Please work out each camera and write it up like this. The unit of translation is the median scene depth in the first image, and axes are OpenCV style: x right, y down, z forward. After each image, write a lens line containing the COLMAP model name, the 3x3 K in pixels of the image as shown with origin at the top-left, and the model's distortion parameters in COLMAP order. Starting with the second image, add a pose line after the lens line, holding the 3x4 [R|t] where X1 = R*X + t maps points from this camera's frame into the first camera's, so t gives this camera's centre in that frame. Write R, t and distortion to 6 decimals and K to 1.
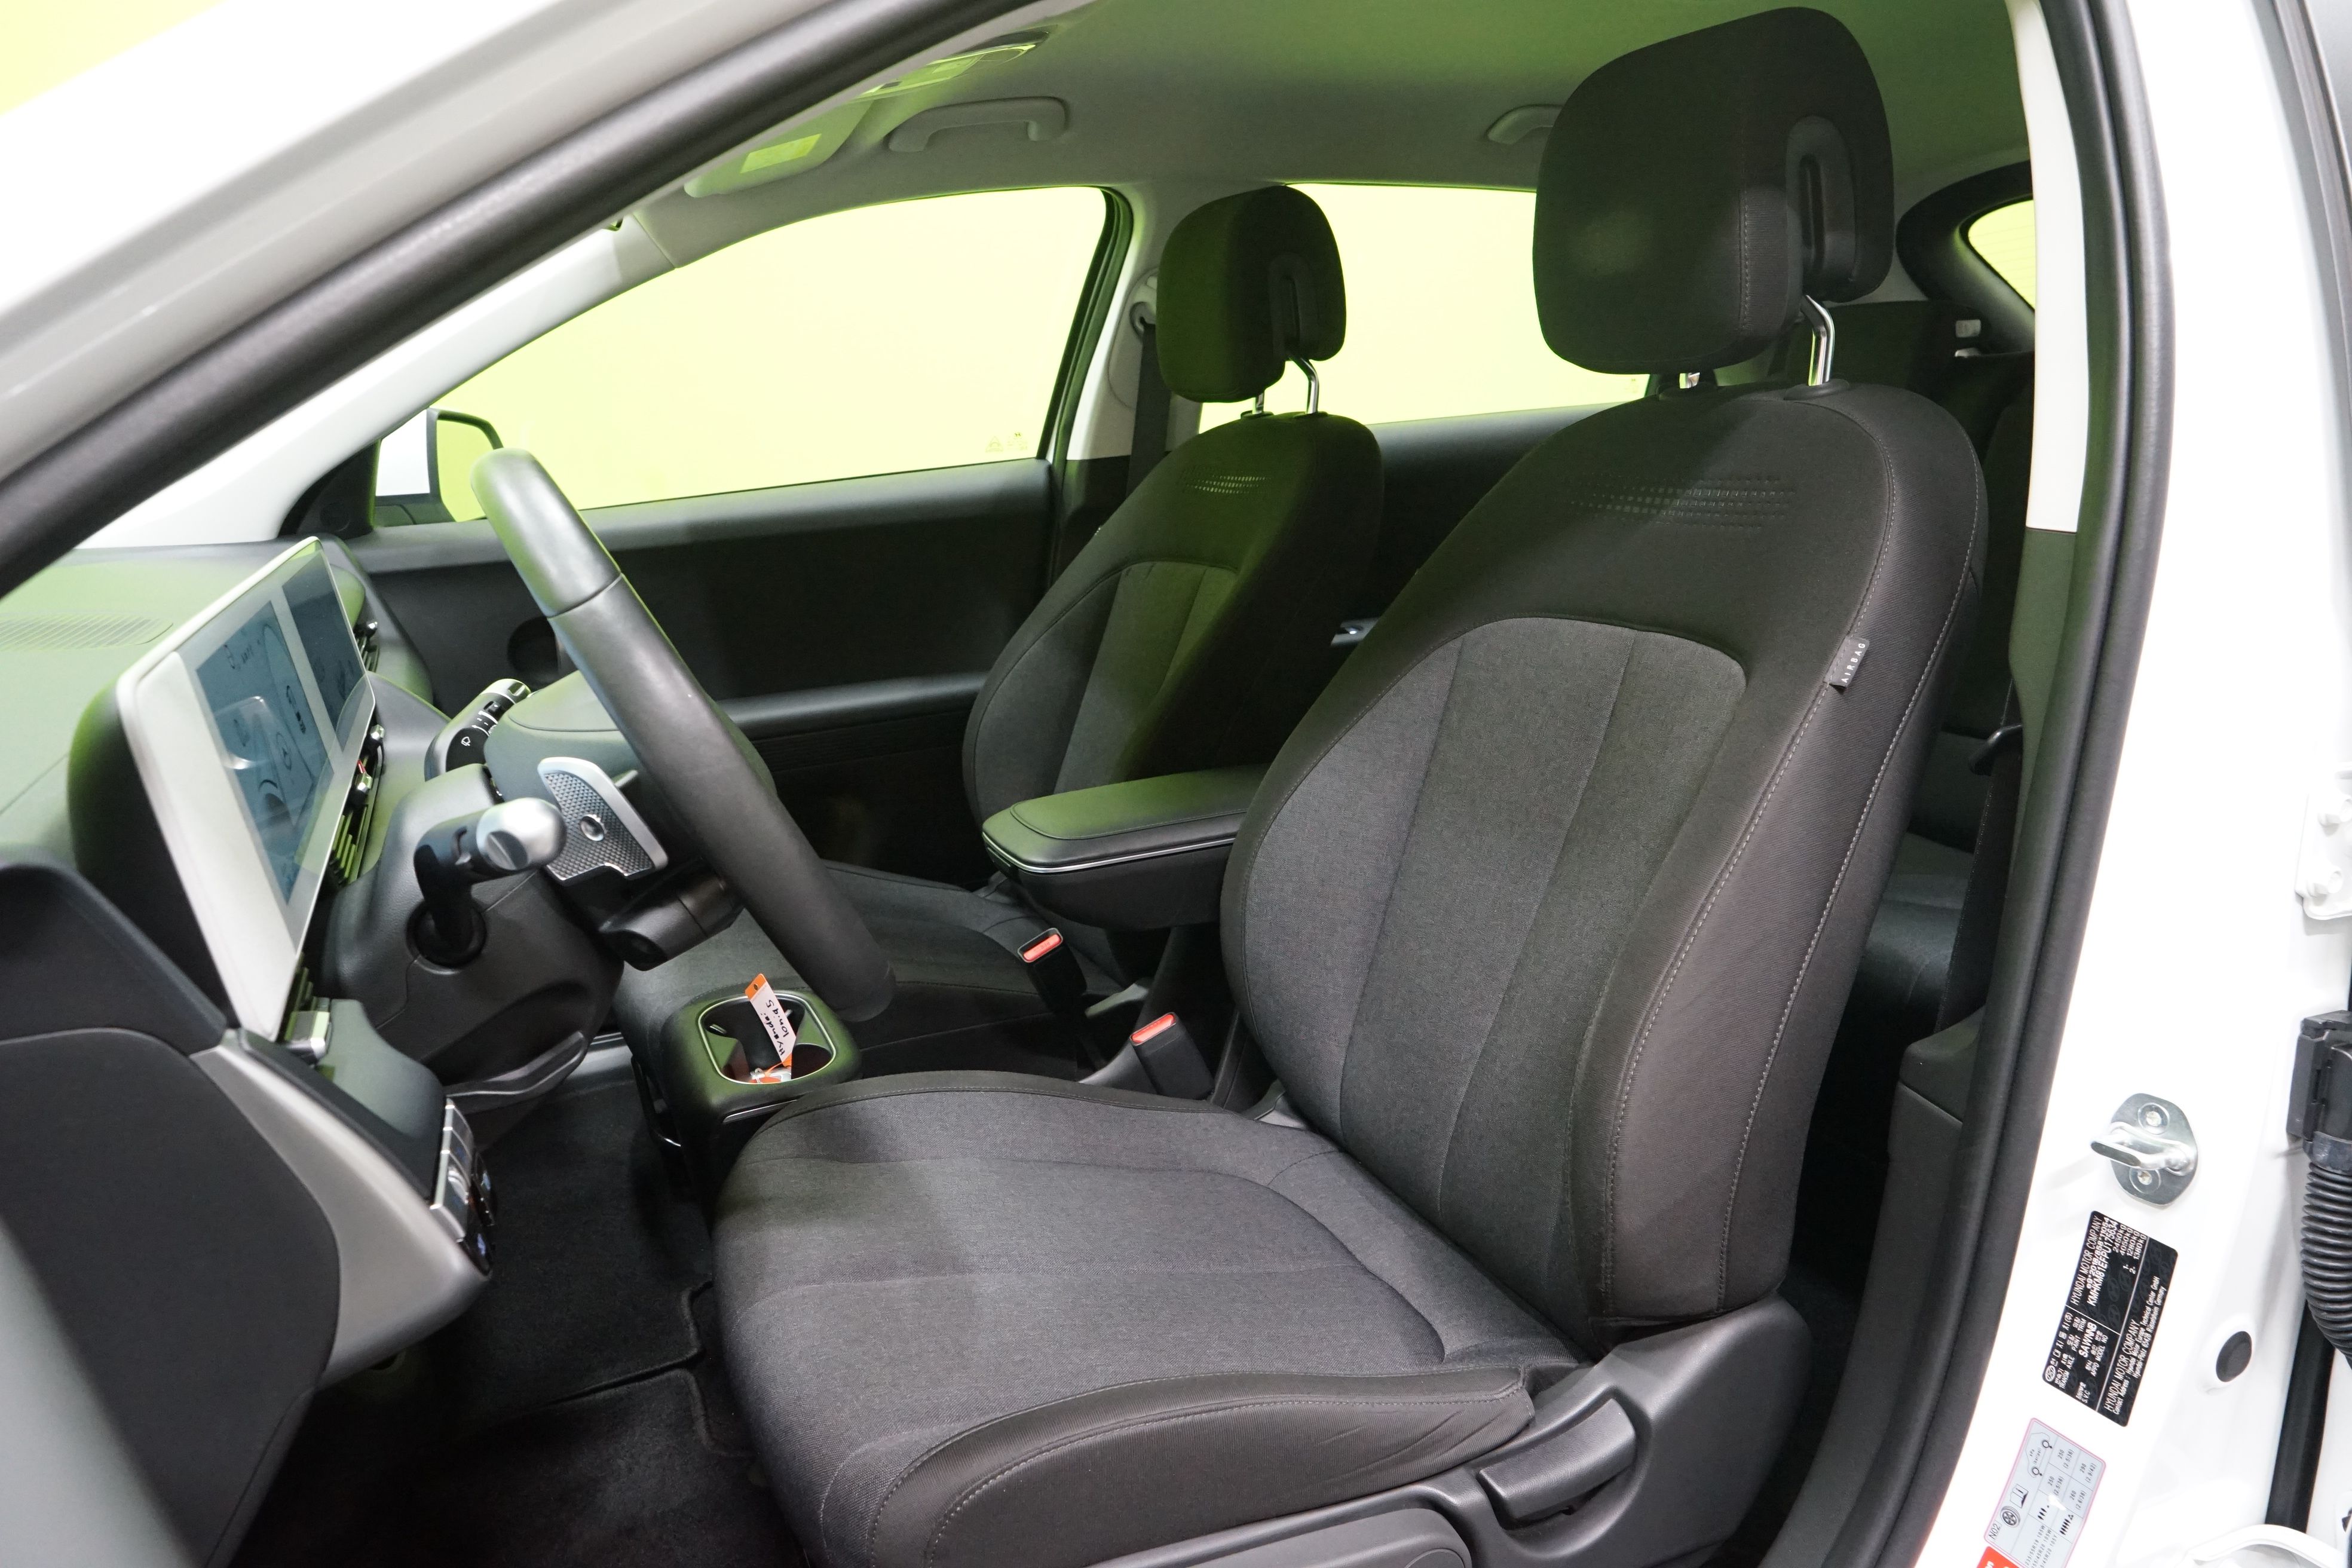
lens RADIAL K [[1611.7, 0, 1176.0], [0, 1611.7, 784.0], [0, 0, 1]] dist [-0.001917, 0.002653]
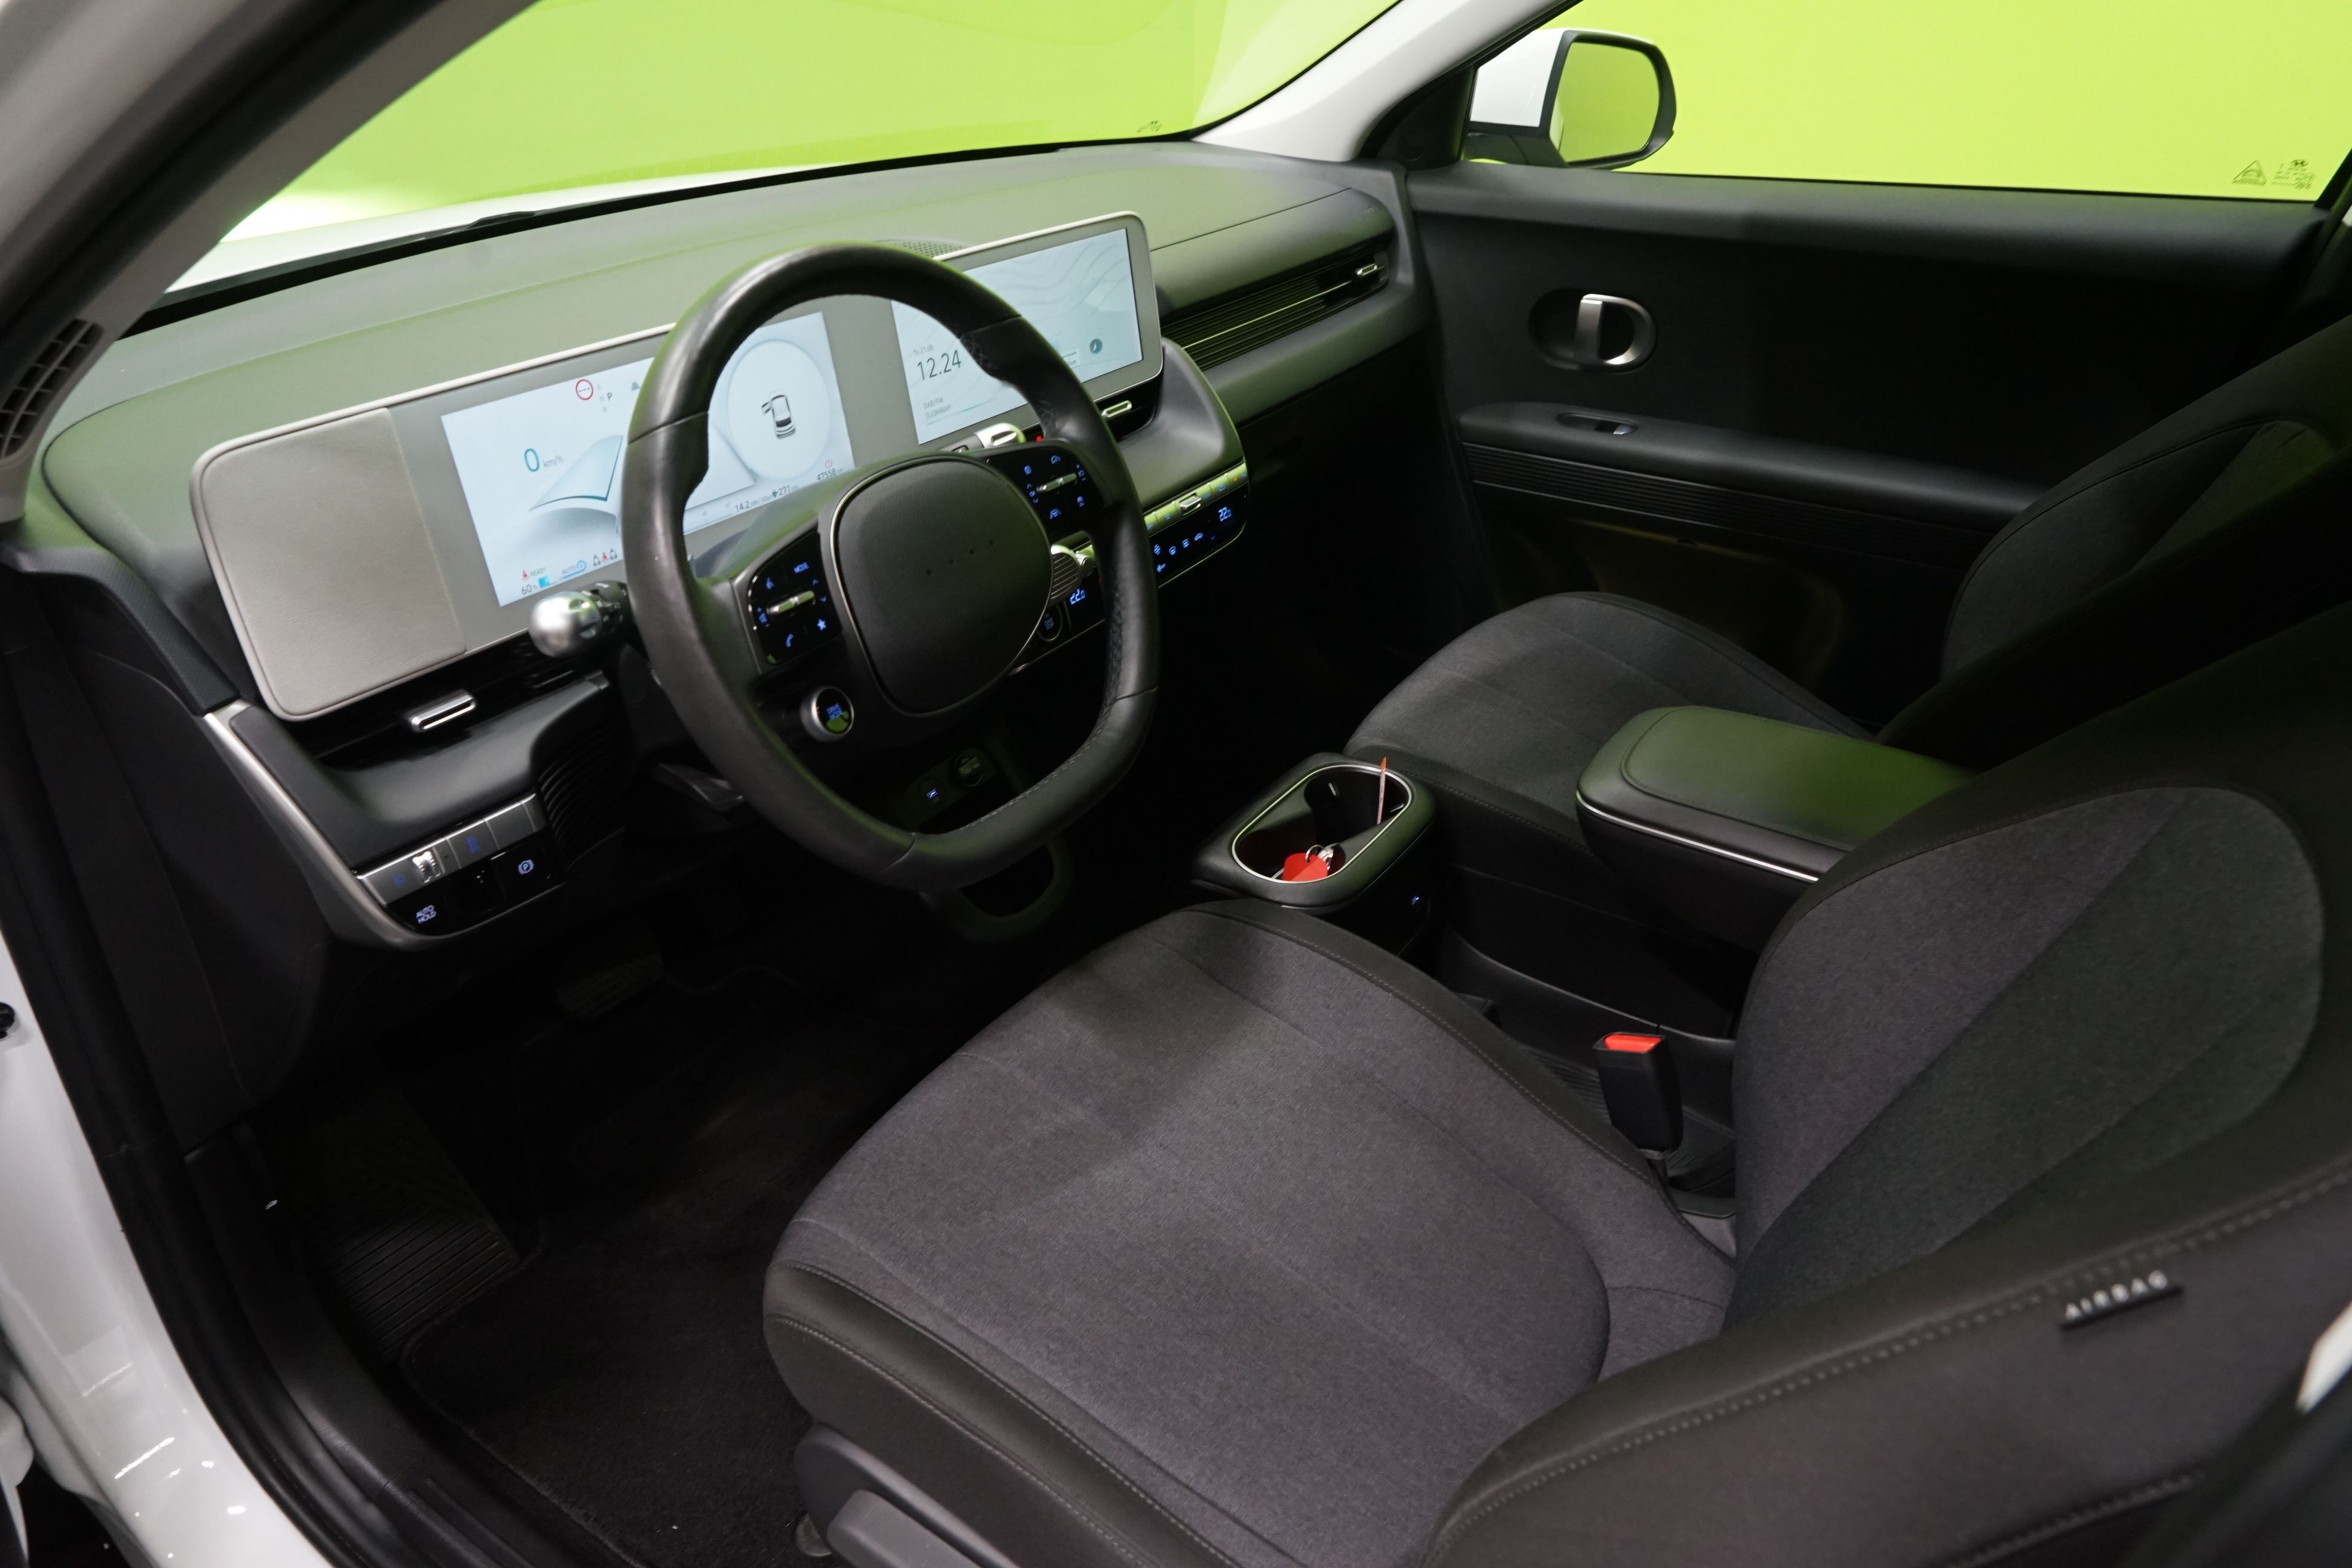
lens RADIAL K [[1611.7, 0, 1176.0], [0, 1611.7, 784.0], [0, 0, 1]] dist [-0.001917, 0.002653]
pose [[0.536045, 0.458222, -0.709005, 0.281504], [-0.233709, 0.887590, 0.396943, -0.170705], [0.811194, -0.047079, 0.582879, 0.268295]]
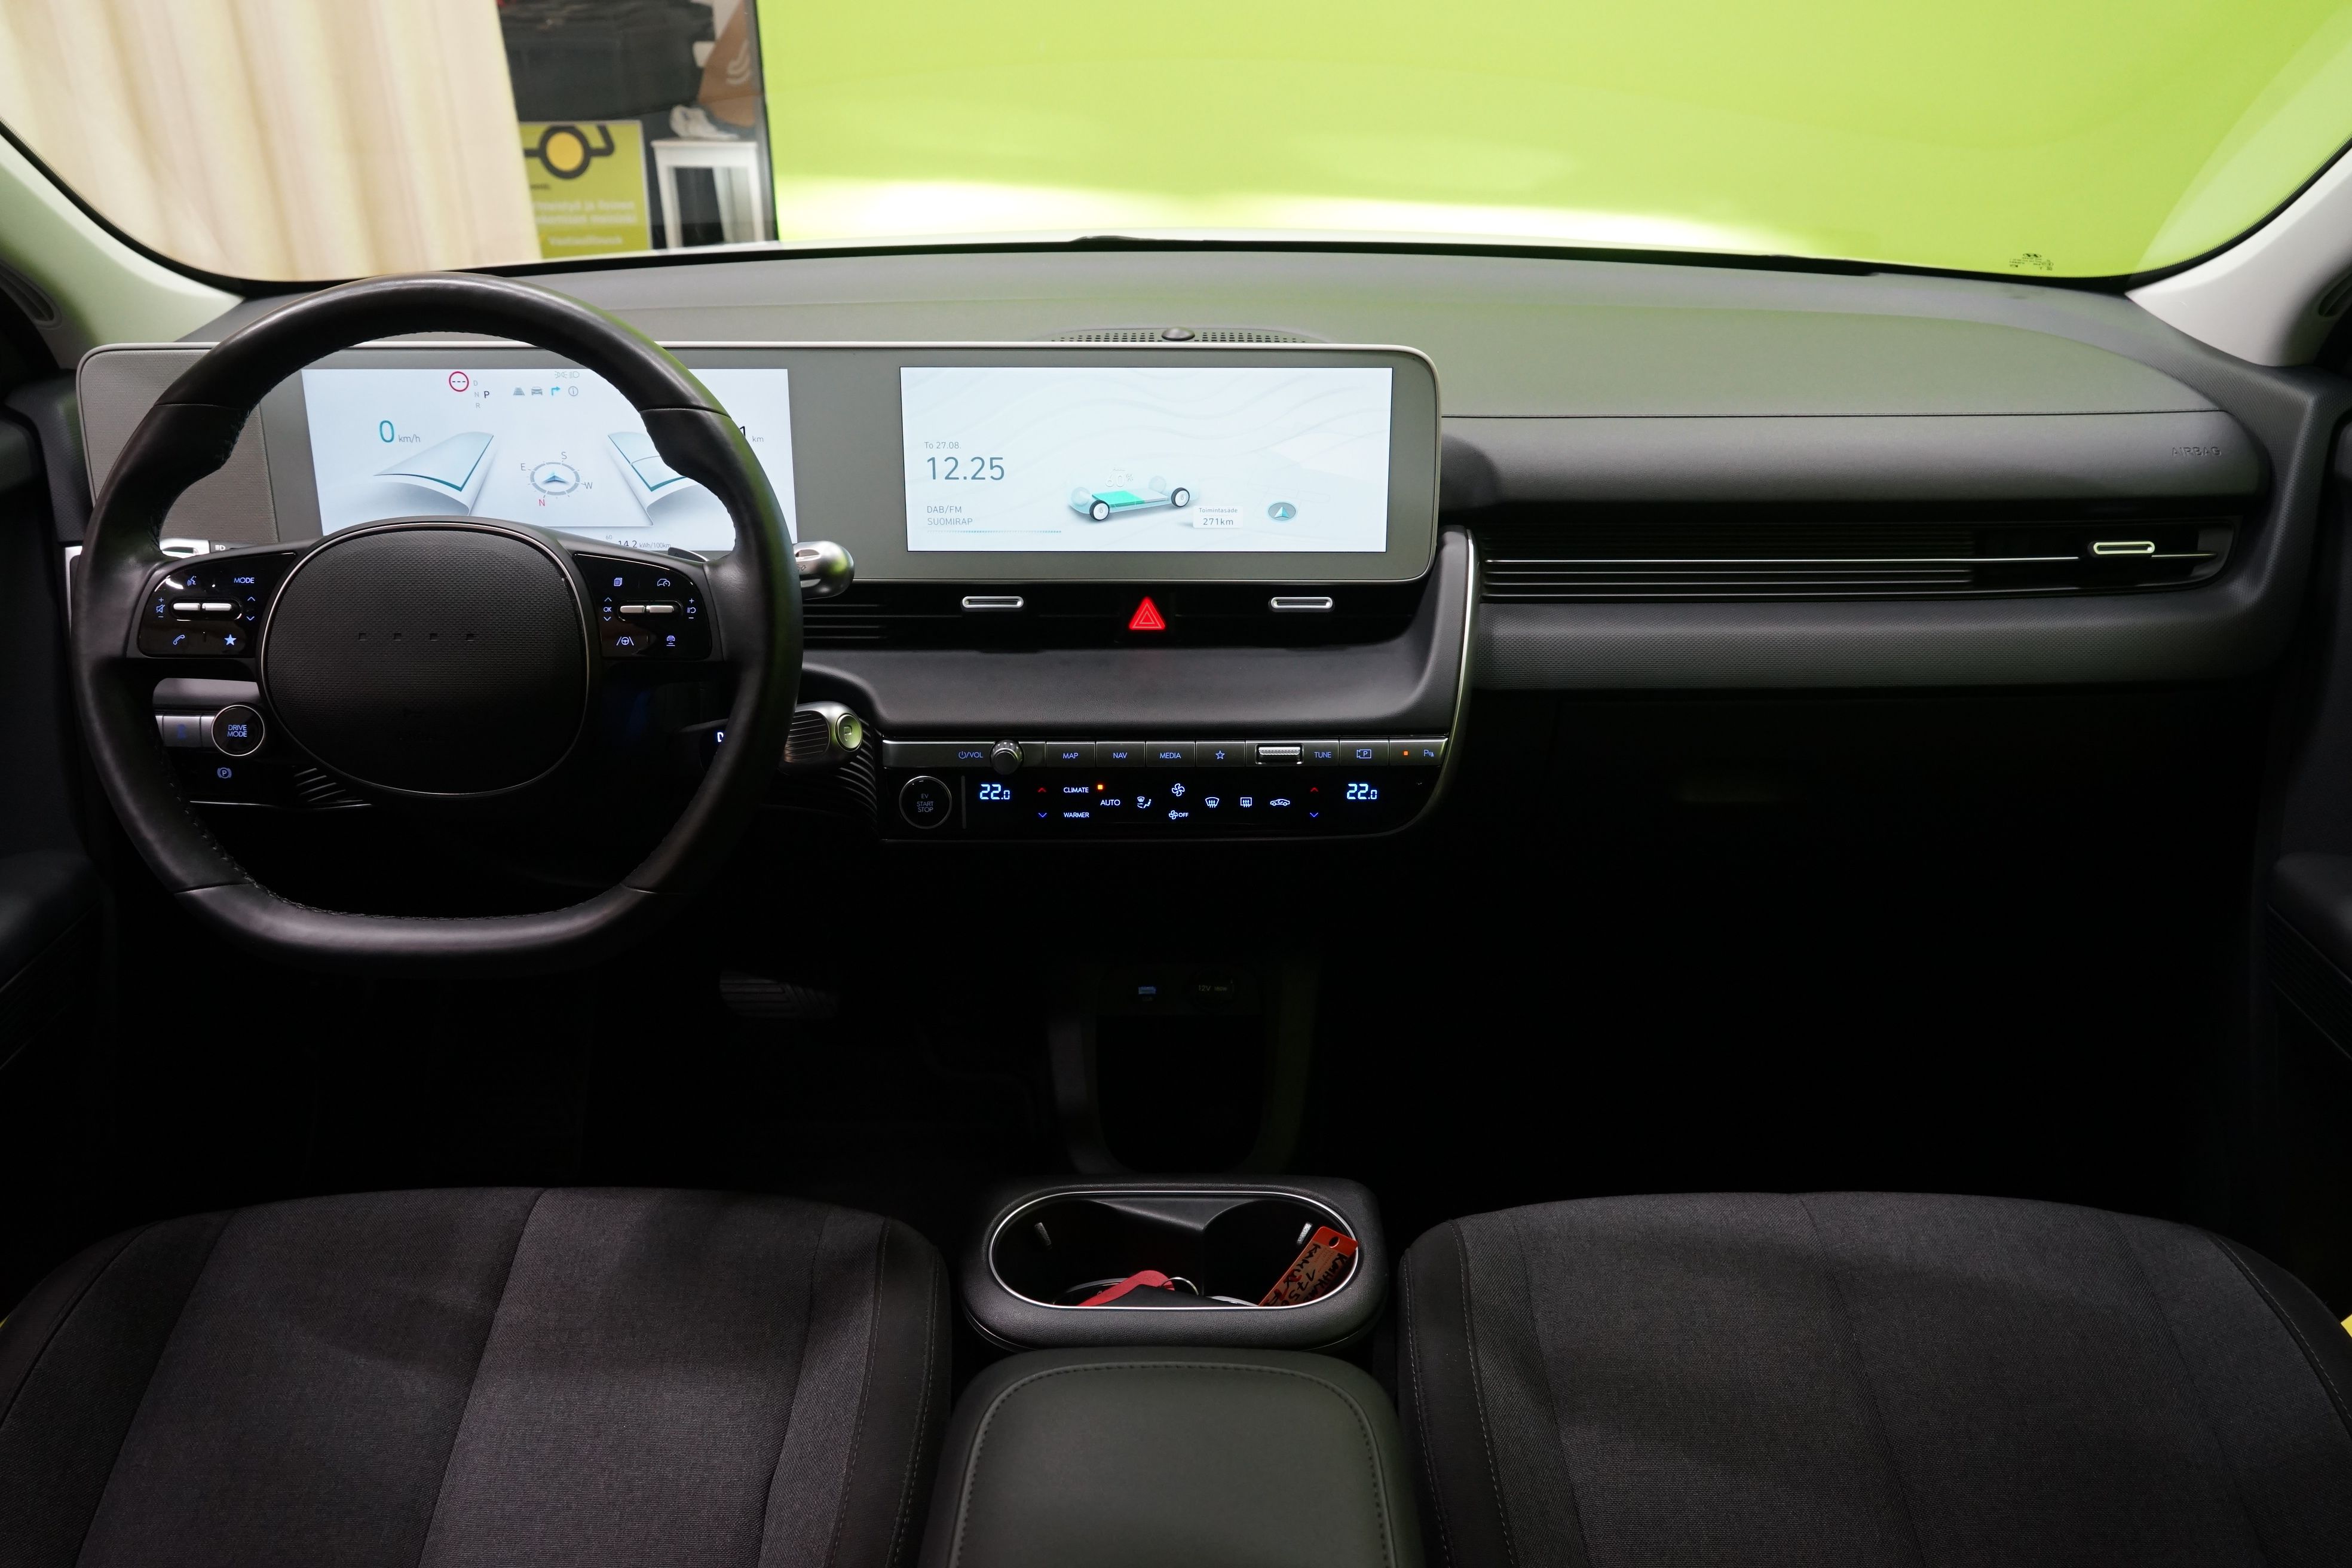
lens RADIAL K [[1843.7, 0, 1176.0], [0, 1843.7, 784.0], [0, 0, 1]] dist [-0.001135, 0.008234]
pose [[-0.427049, 0.440561, -0.789642, 0.188058], [-0.194079, 0.808267, 0.555912, -0.308218], [0.883155, 0.390655, -0.259666, 0.839531]]
